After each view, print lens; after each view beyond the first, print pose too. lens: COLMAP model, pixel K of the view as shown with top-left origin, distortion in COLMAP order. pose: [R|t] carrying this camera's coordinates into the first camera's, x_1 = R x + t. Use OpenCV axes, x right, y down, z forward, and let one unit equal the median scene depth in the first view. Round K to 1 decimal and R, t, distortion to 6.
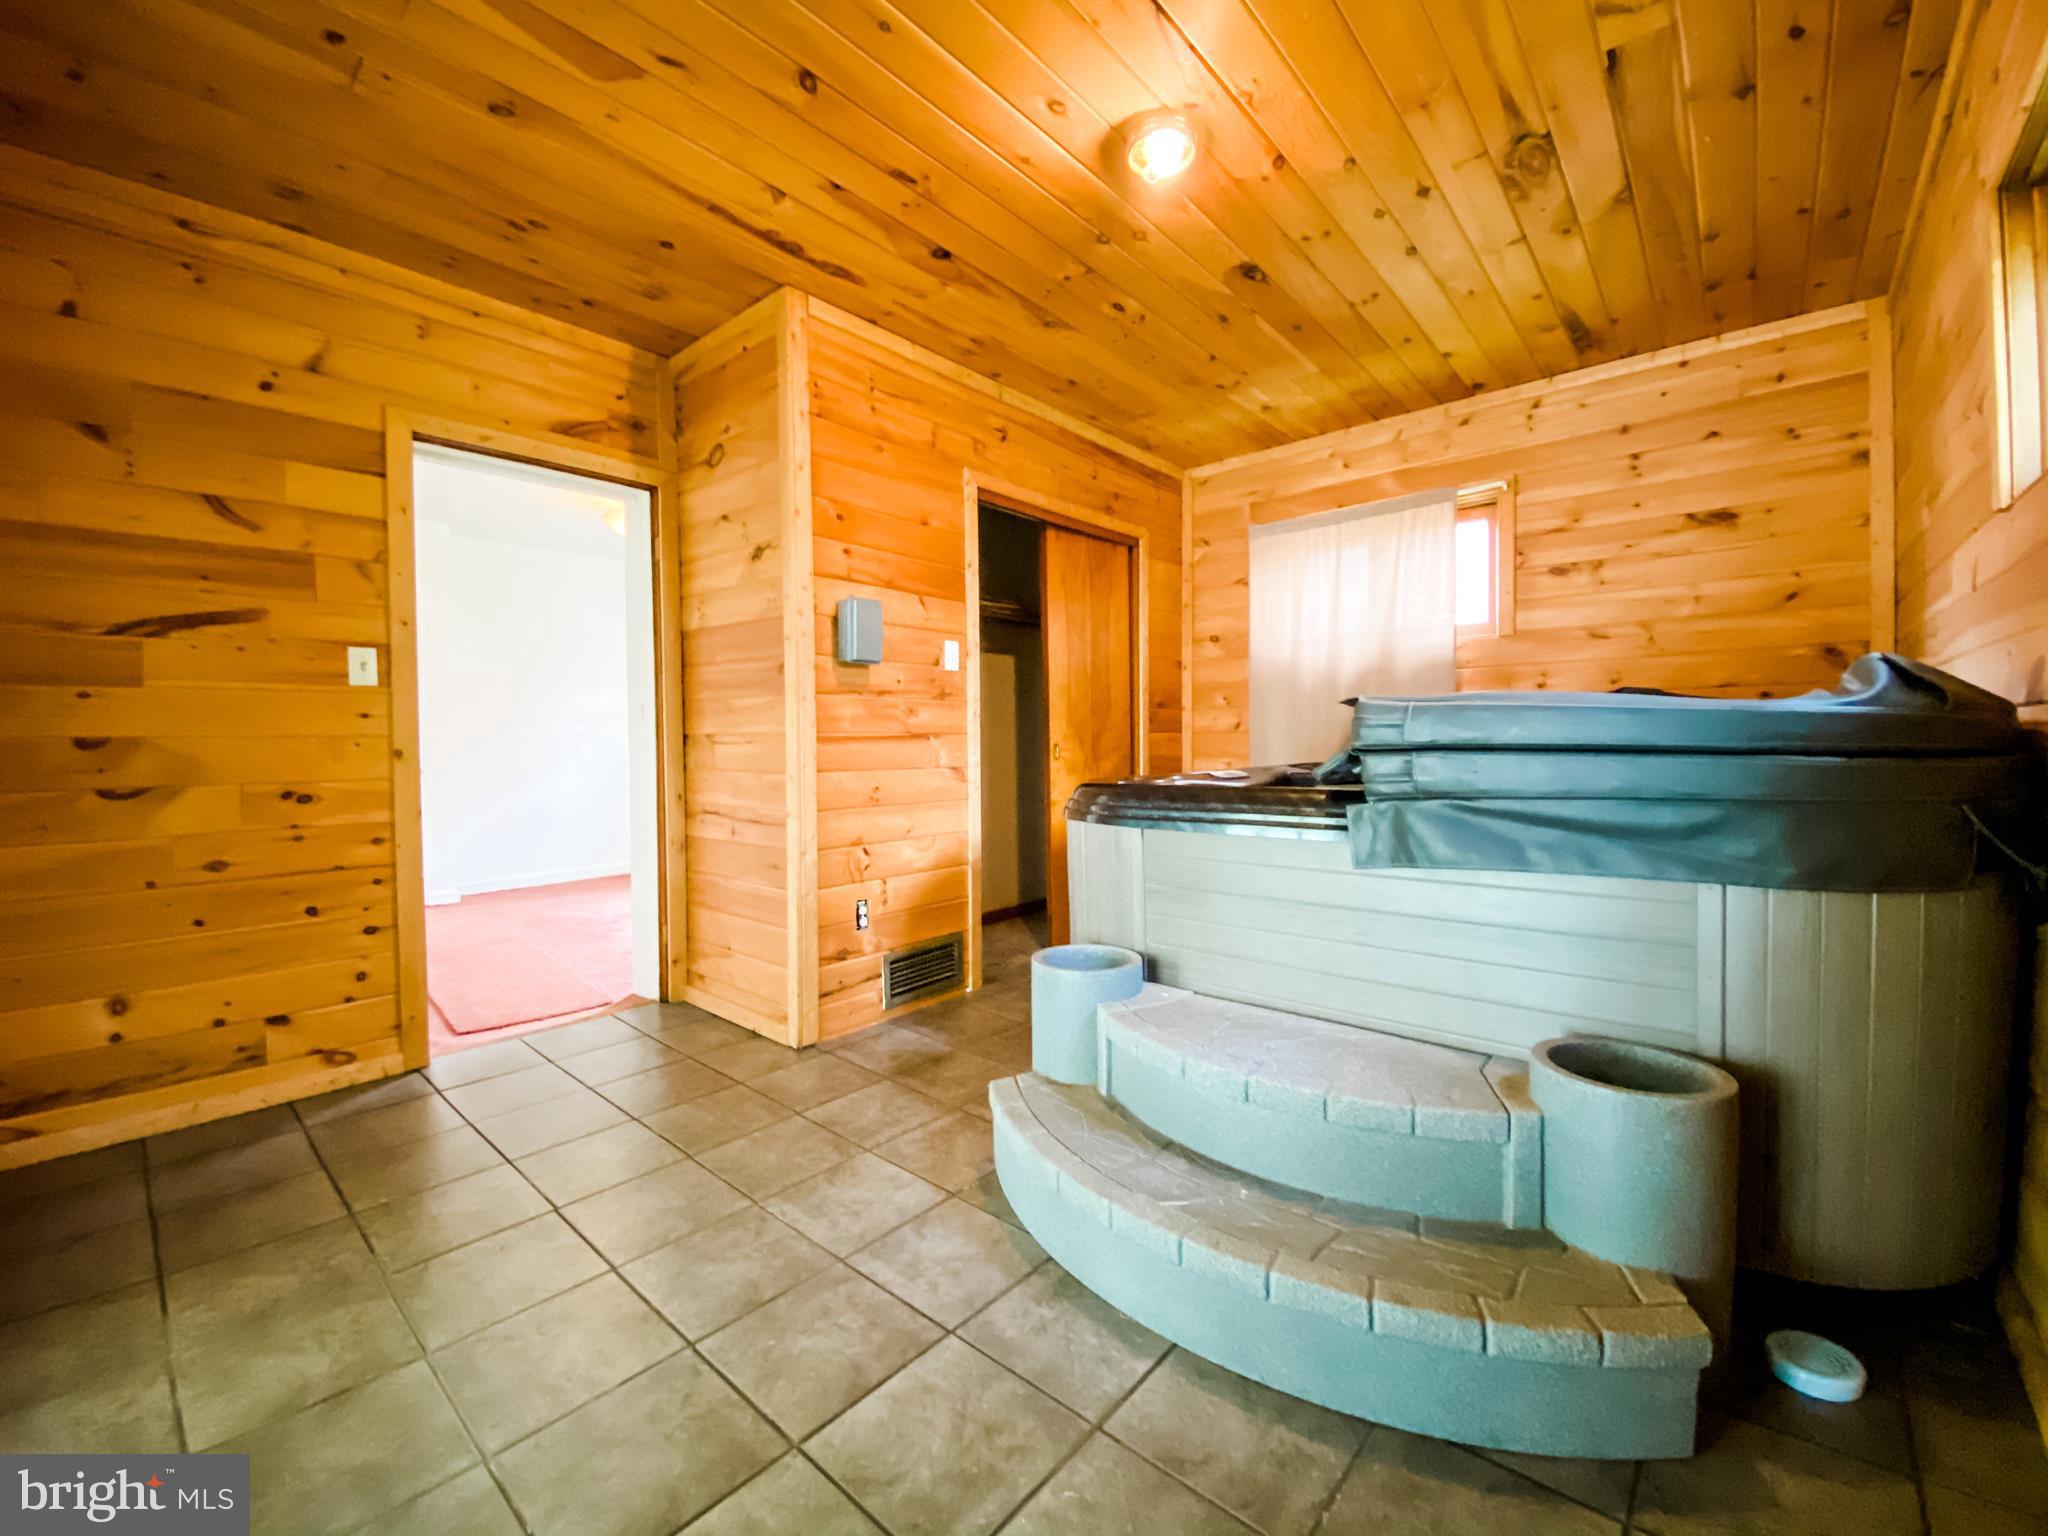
lens RADIAL K [[838.4, 0, 1017.0], [0, 838.4, 757.7], [0, 0, 1]] dist [0.032934, -0.030629]
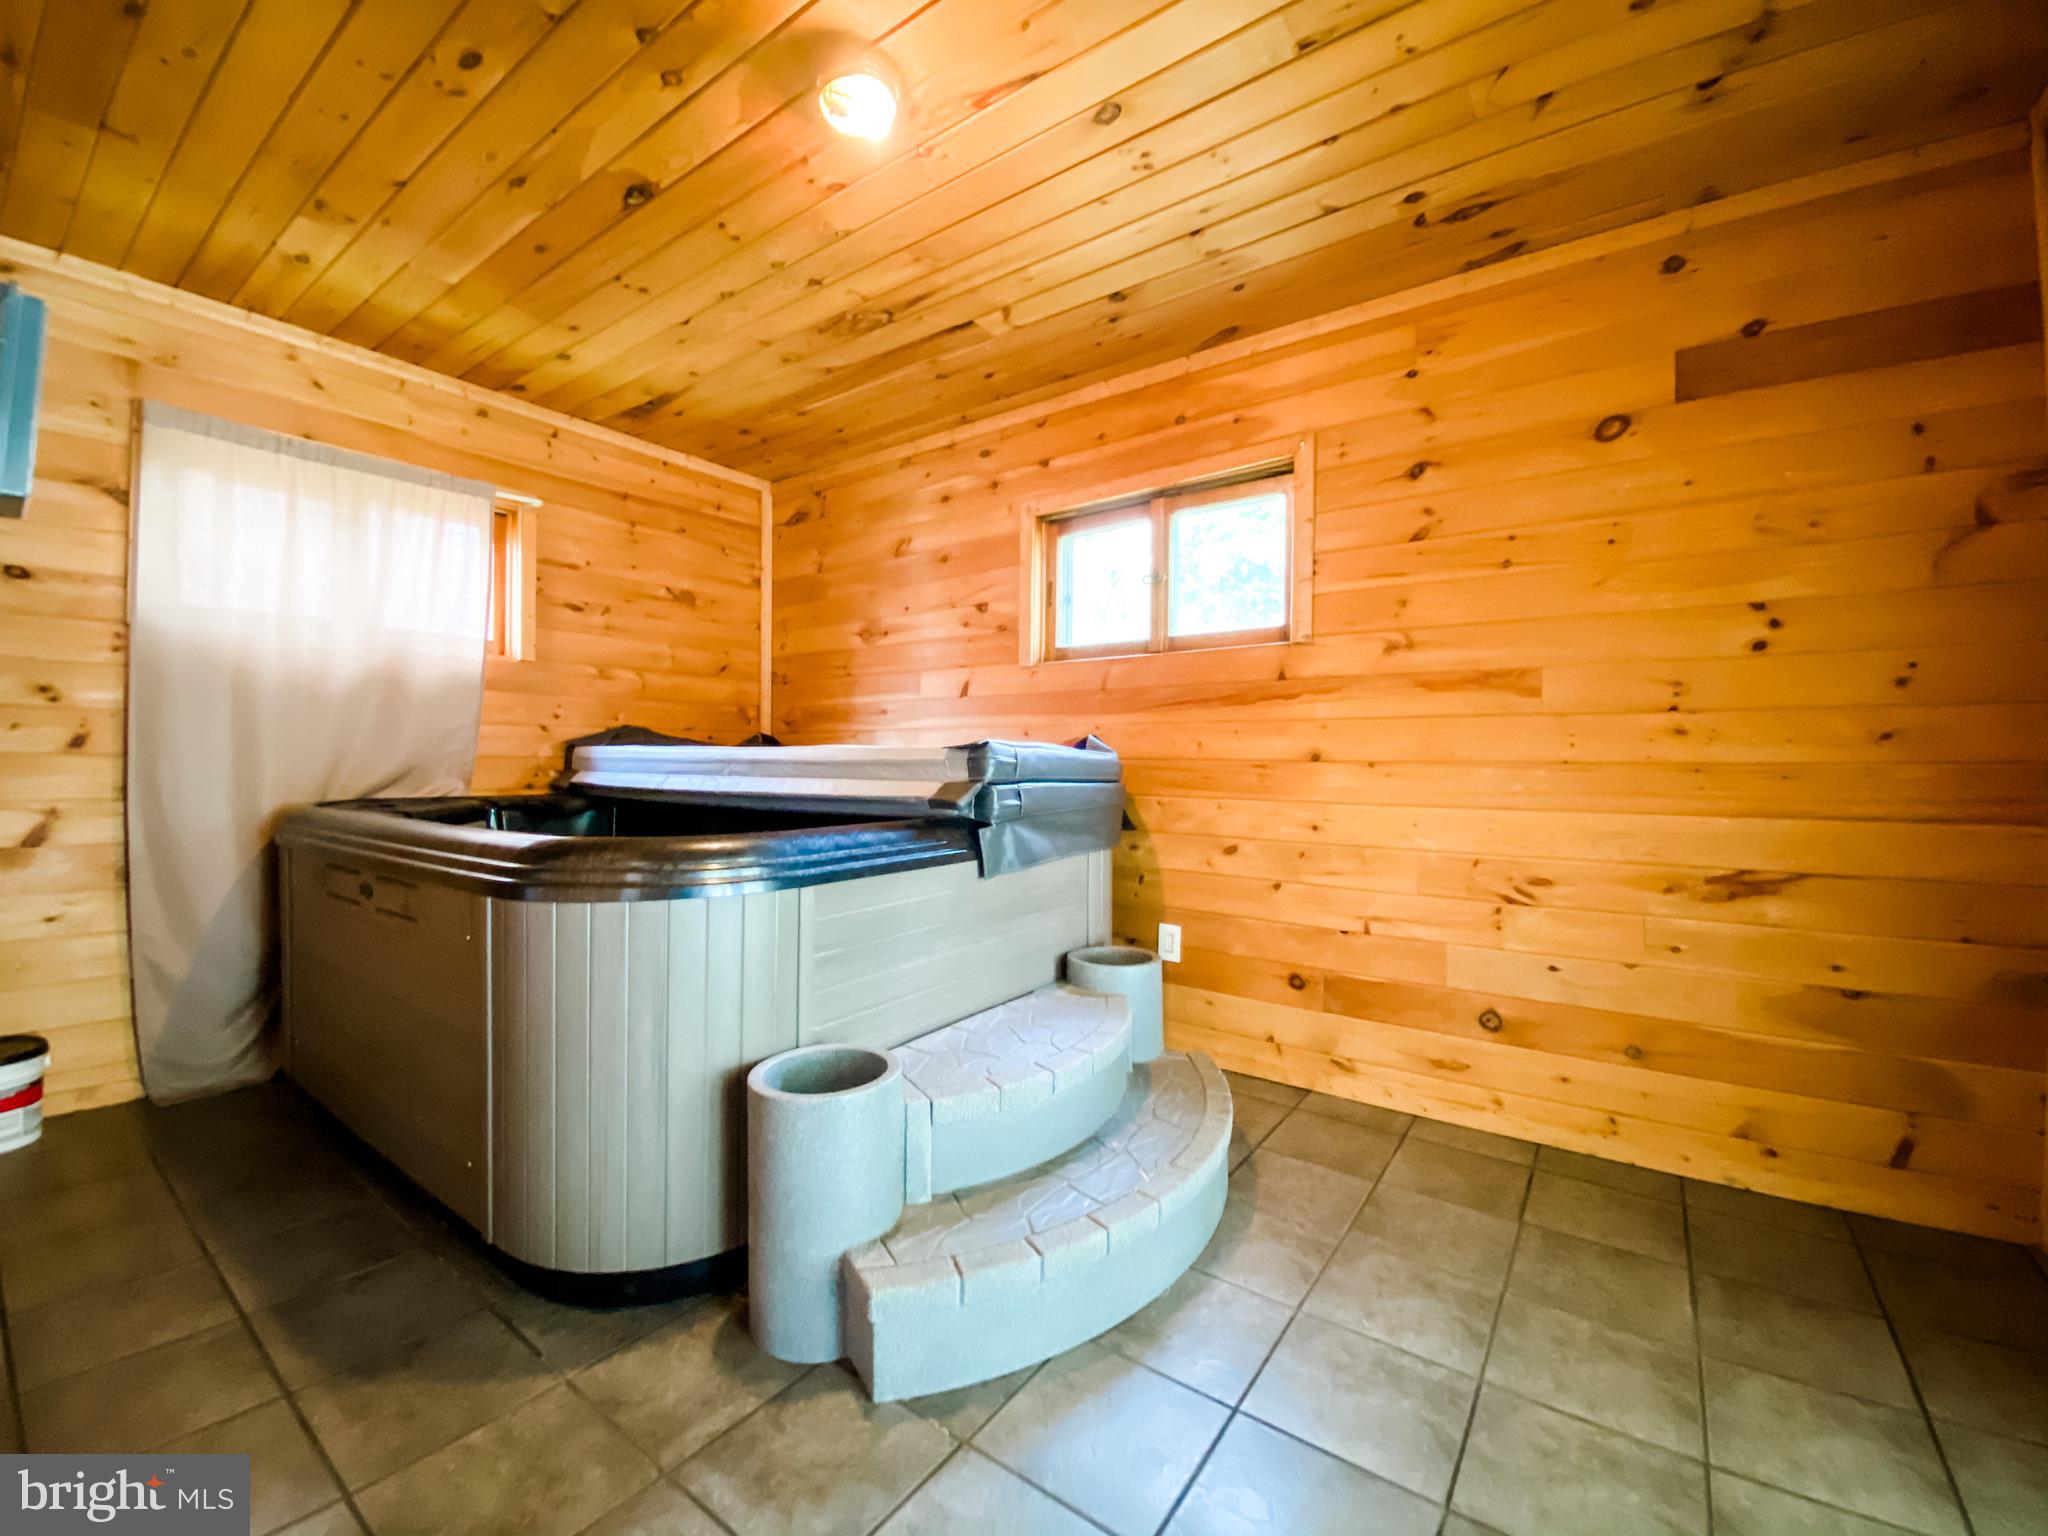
lens RADIAL K [[838.4, 0, 1017.0], [0, 838.4, 757.7], [0, 0, 1]] dist [0.032934, -0.030629]
pose [[-0.098936, 0.019954, 0.994894, -0.577433], [0.014493, 0.999722, -0.018610, -0.014816], [-0.994988, 0.012578, -0.099197, 0.767543]]
